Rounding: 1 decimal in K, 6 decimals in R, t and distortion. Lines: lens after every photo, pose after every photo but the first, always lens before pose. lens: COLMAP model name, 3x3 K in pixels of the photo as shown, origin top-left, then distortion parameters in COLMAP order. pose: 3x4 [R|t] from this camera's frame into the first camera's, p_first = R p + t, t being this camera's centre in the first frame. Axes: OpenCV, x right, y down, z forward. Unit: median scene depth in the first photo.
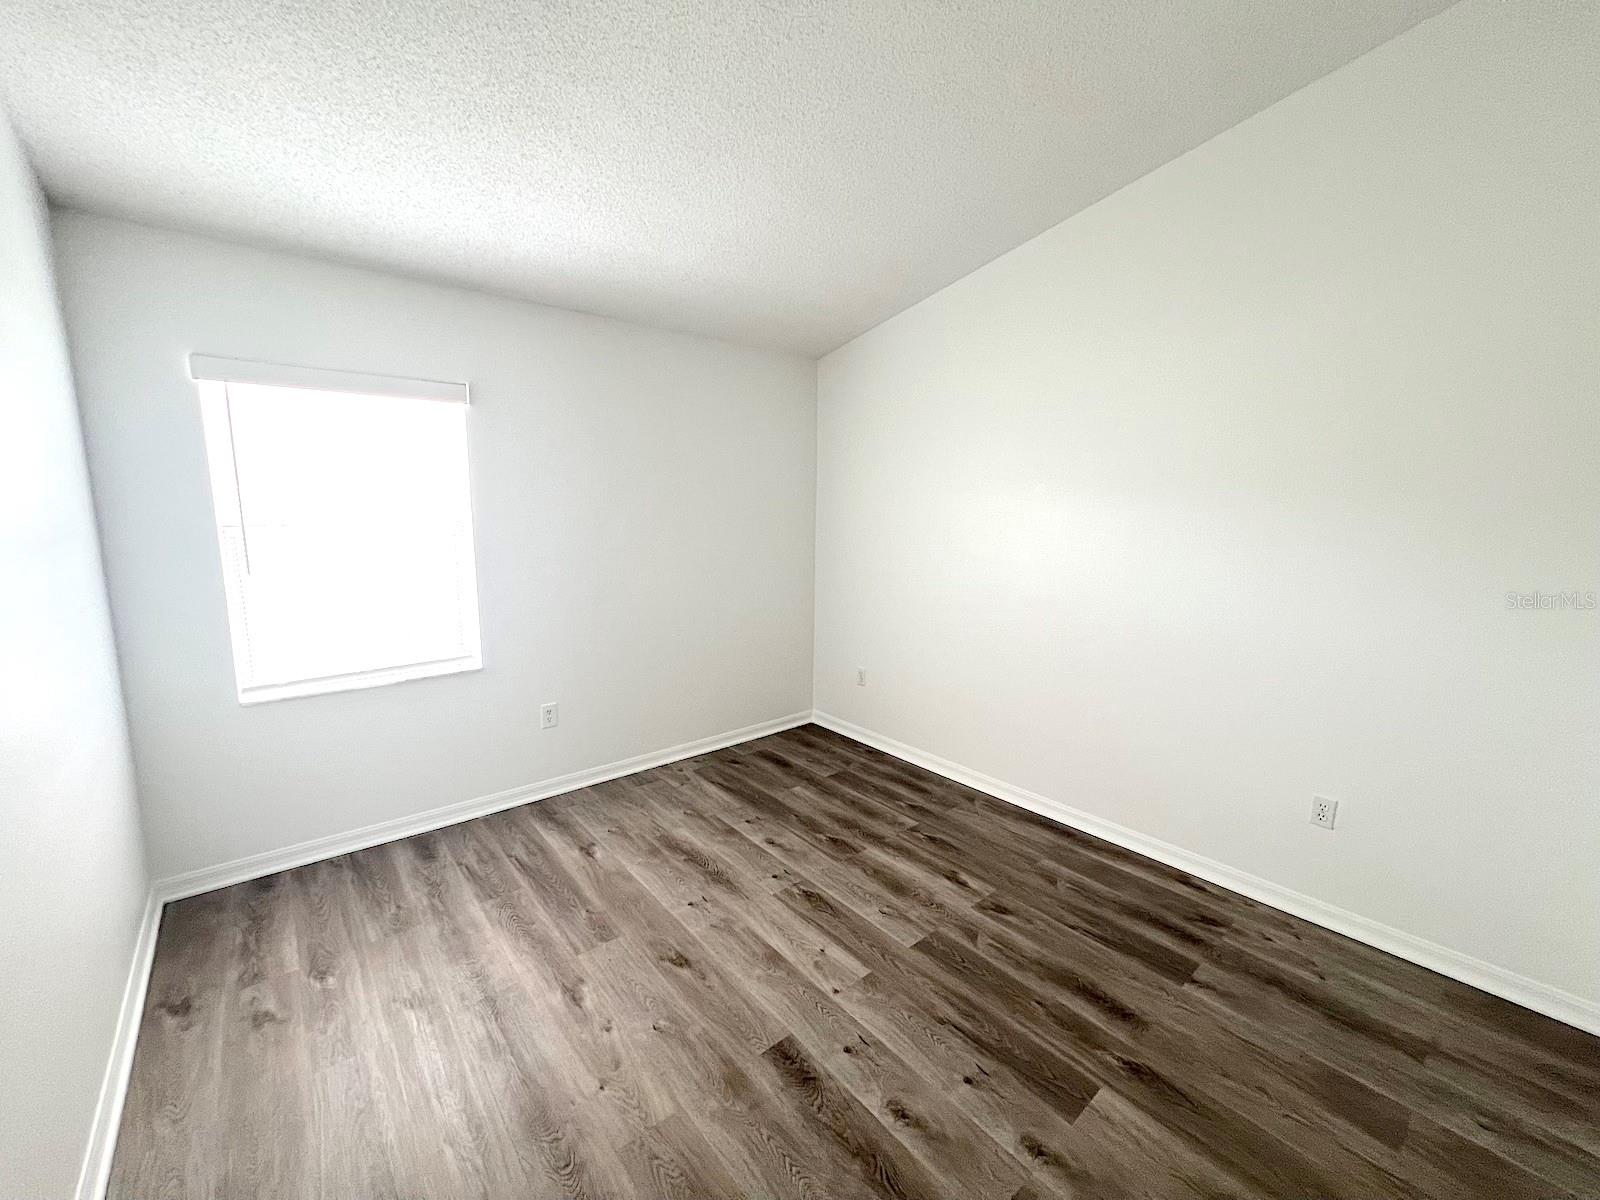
lens RADIAL K [[638.7, 0, 797.4], [0, 638.7, 601.7], [0, 0, 1]] dist [-0.002403, 0.000069]
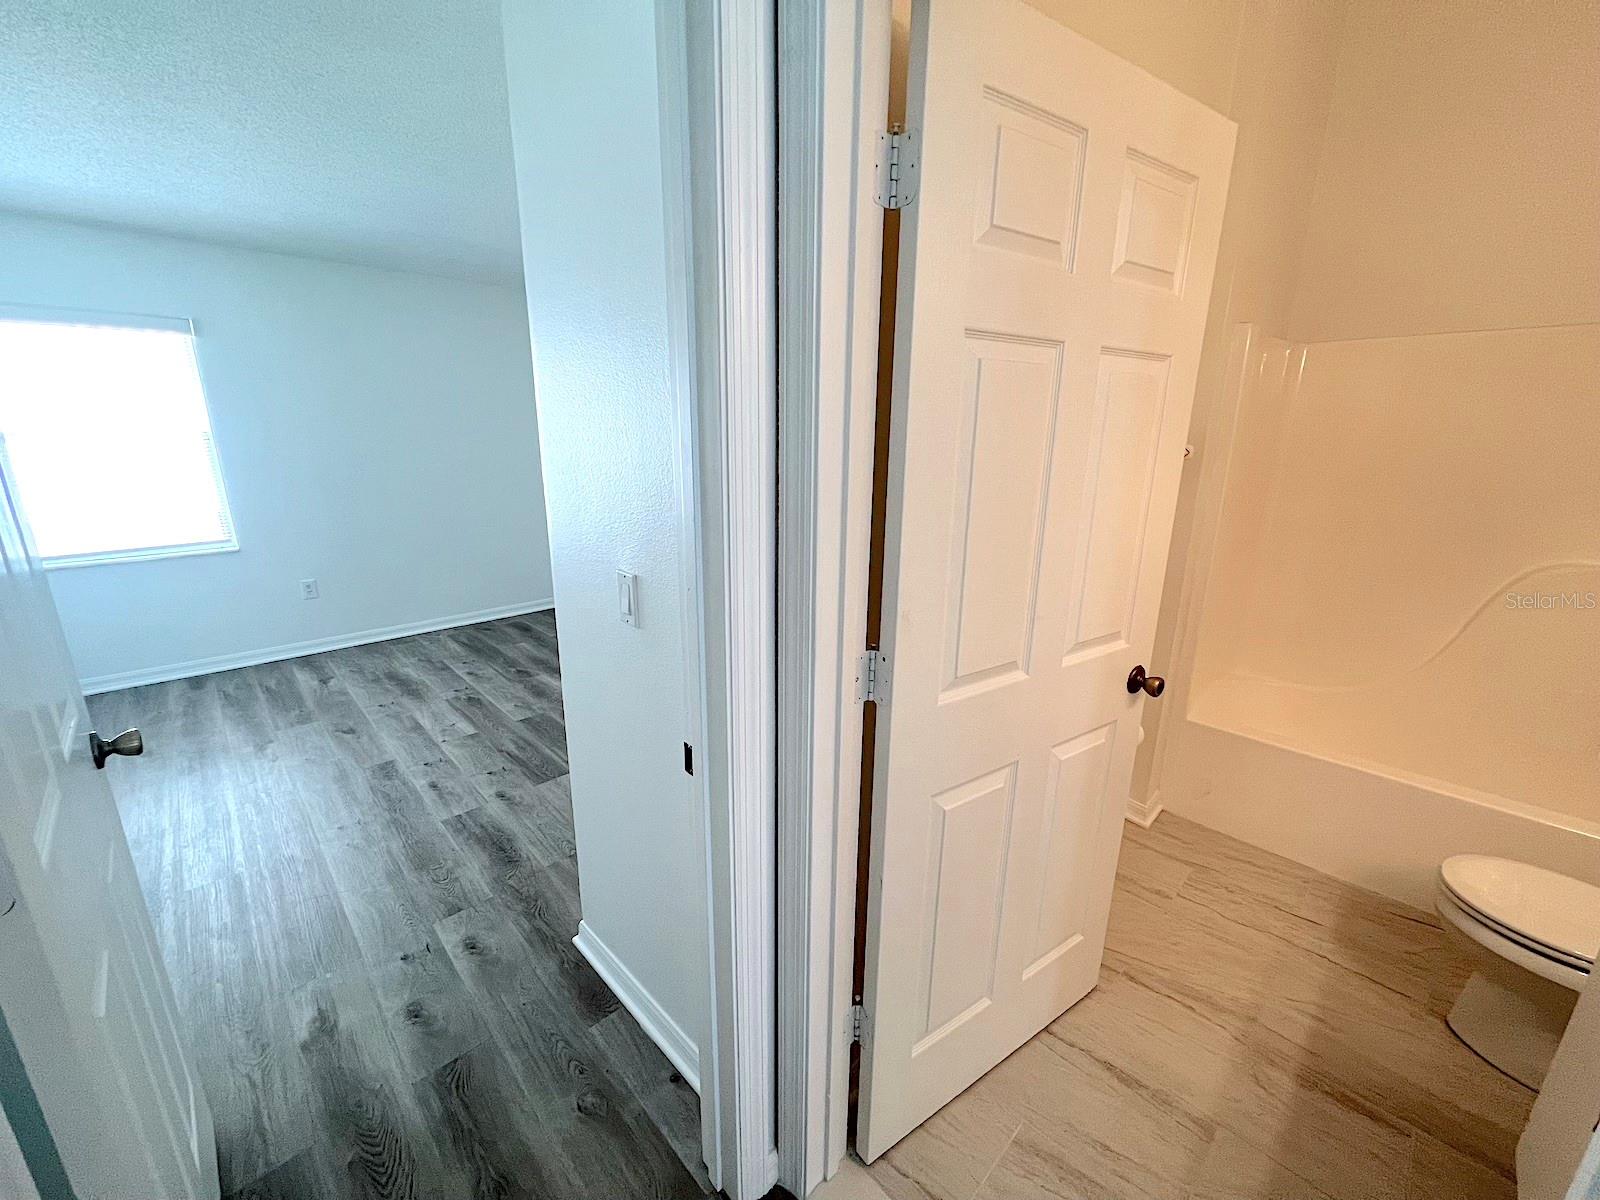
lens RADIAL K [[638.7, 0, 797.4], [0, 638.7, 601.7], [0, 0, 1]] dist [-0.002403, 0.000069]
pose [[0.997759, -0.020667, 0.063640, 0.587141], [0.013554, 0.993812, 0.110244, 0.090052], [-0.065525, -0.109134, 0.991865, -0.382061]]
